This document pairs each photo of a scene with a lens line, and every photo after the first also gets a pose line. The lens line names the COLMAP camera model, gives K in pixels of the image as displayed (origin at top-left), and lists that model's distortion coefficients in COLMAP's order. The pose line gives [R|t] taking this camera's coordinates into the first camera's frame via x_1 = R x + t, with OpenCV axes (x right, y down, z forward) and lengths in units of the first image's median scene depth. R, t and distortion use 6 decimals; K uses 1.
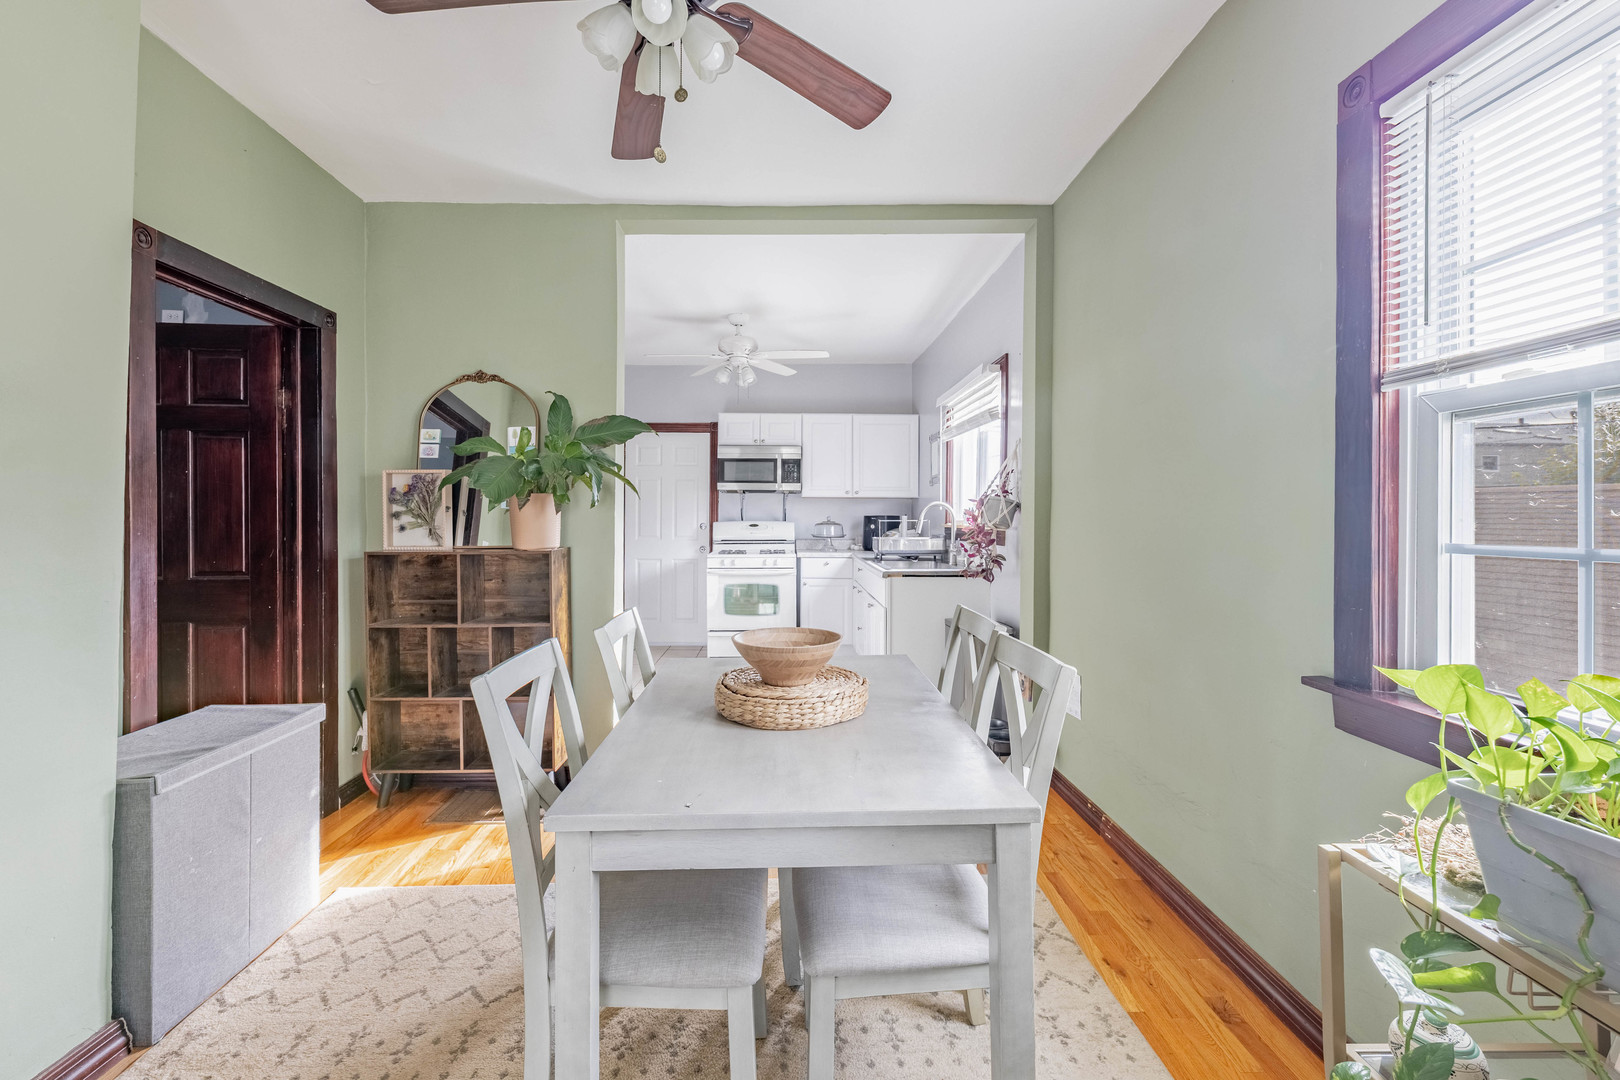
lens RADIAL K [[683.4, 0, 784.0], [0, 683.4, 527.4], [0, 0, 1]] dist [0.001734, 0.000087]
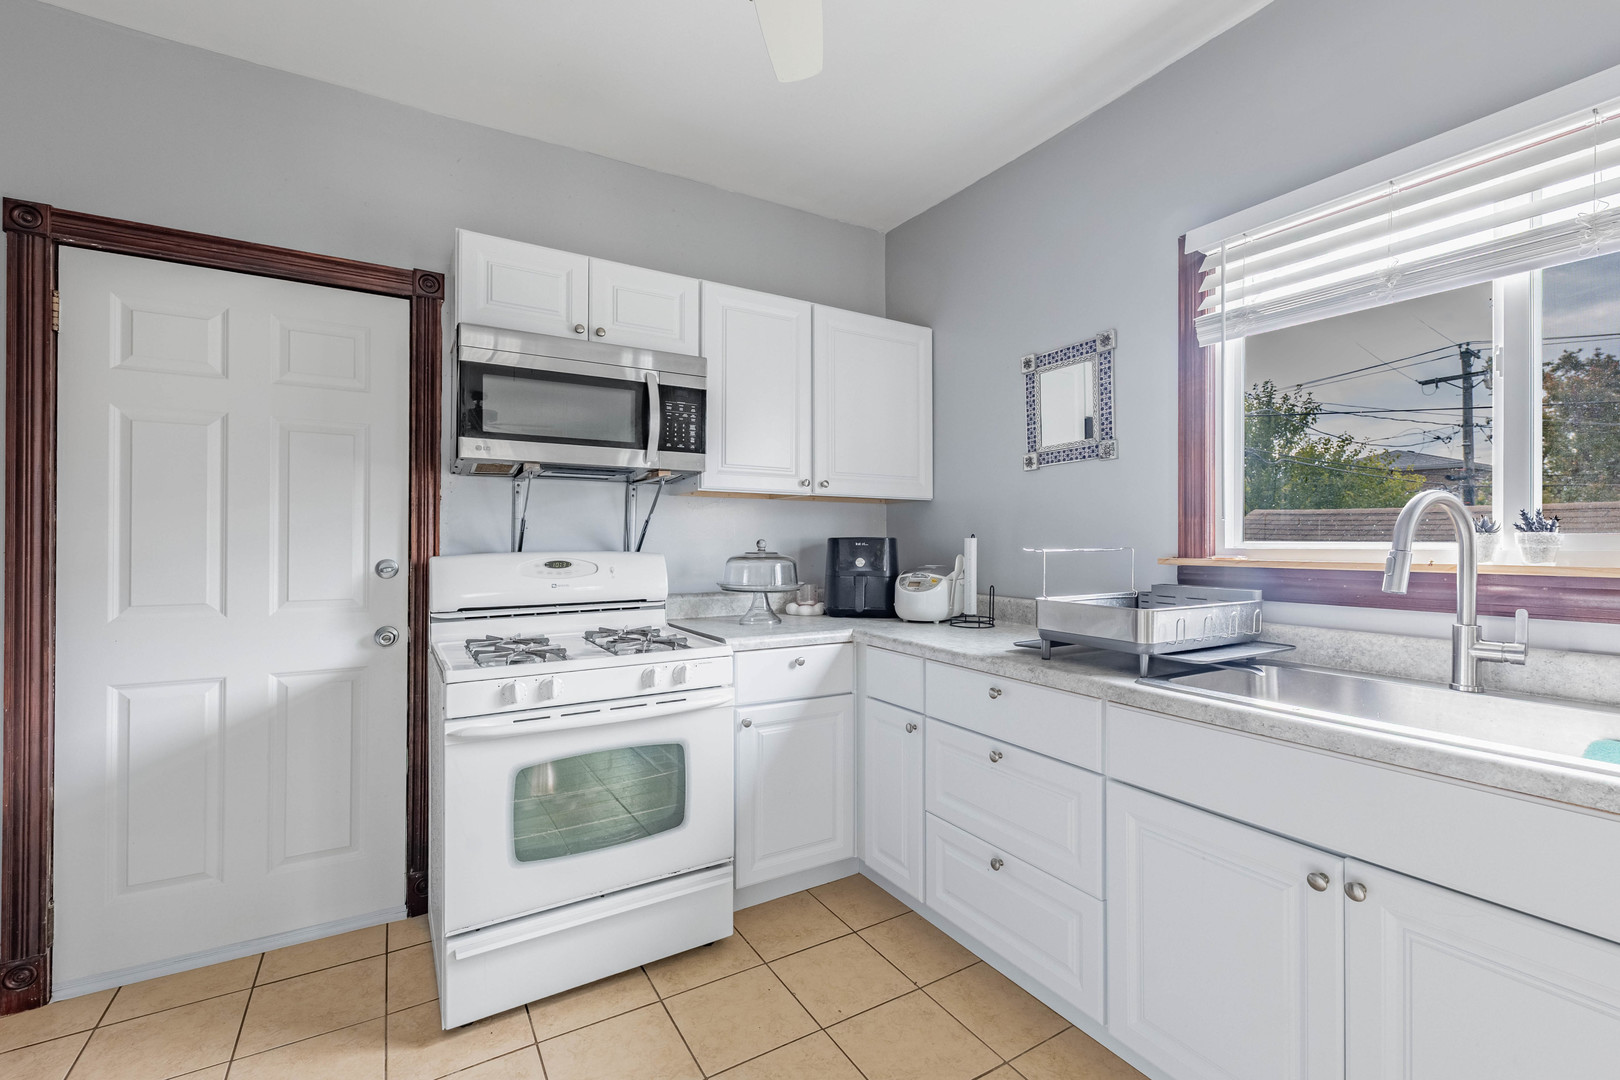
lens RADIAL K [[708.3, 0, 836.8], [0, 708.3, 538.1], [0, 0, 1]] dist [0.006416, -0.000321]
pose [[0.841808, -0.000952, 0.539777, -0.129299], [0.009627, 0.999866, -0.013250, -0.011028], [-0.539692, 0.016351, 0.841704, 0.625834]]
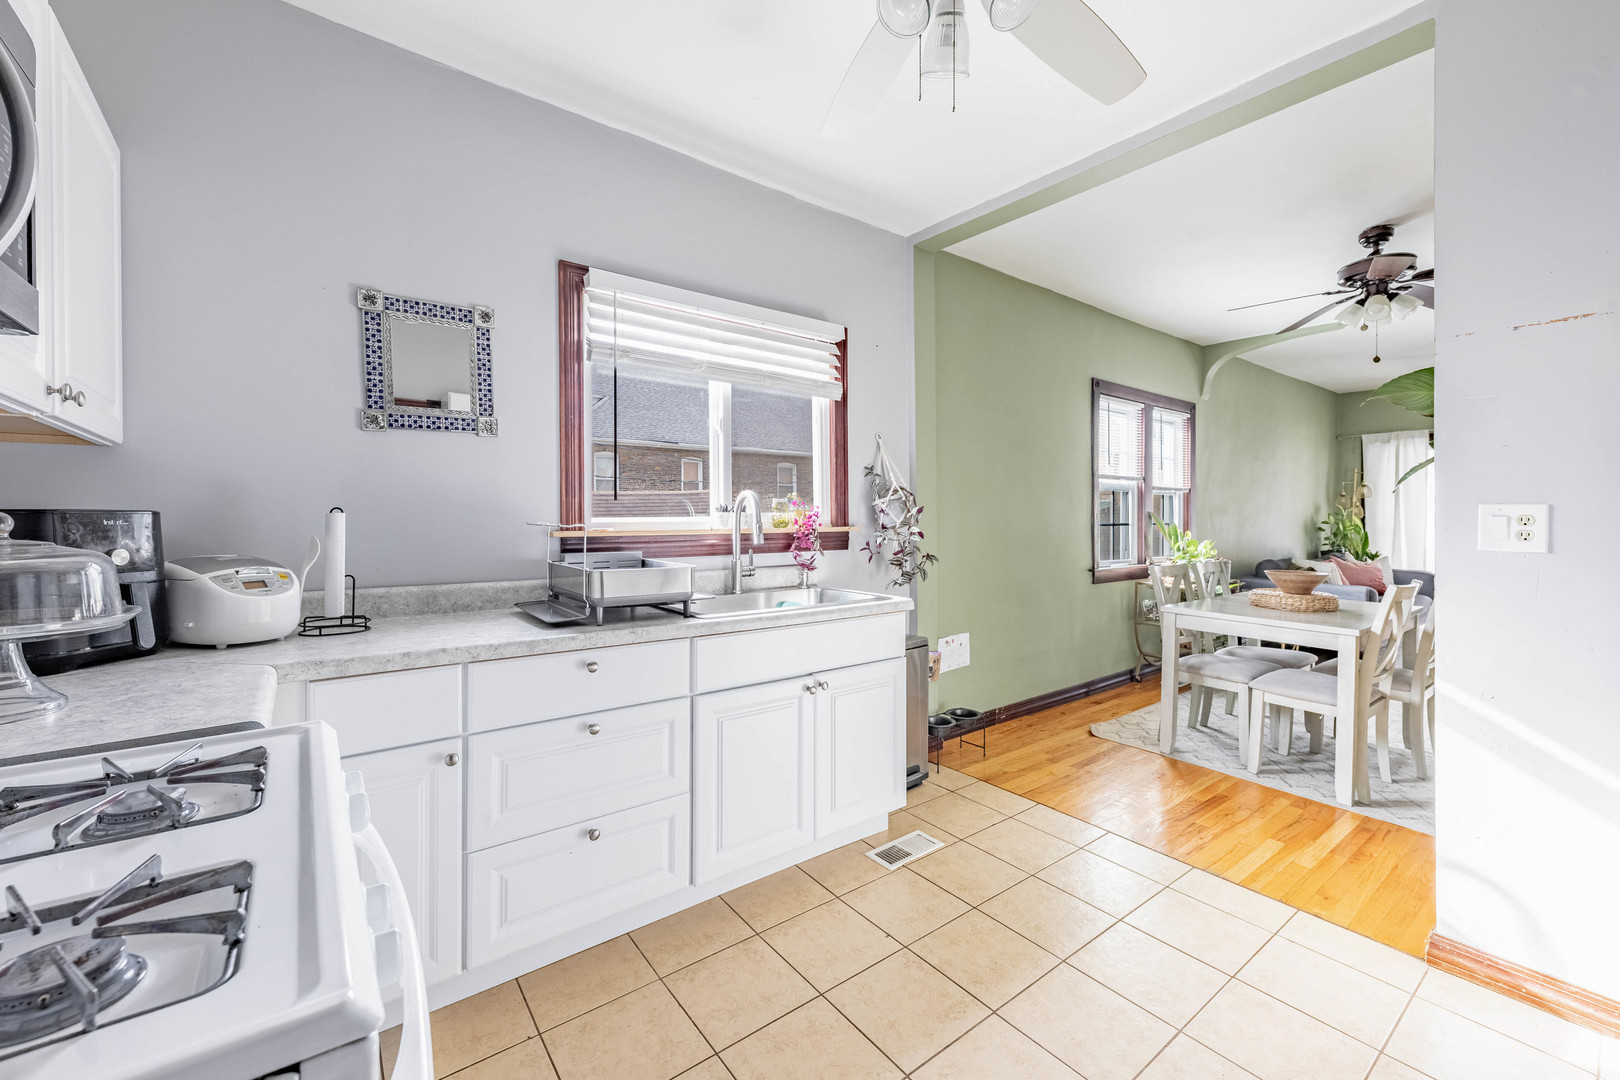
lens RADIAL K [[683.4, 0, 784.0], [0, 683.4, 527.4], [0, 0, 1]] dist [0.001734, 0.000087]
pose [[-0.627638, -0.008957, 0.778454, -0.191255], [0.010261, 0.999752, 0.019776, -0.013035], [-0.778438, 0.020399, -0.627390, 0.976008]]
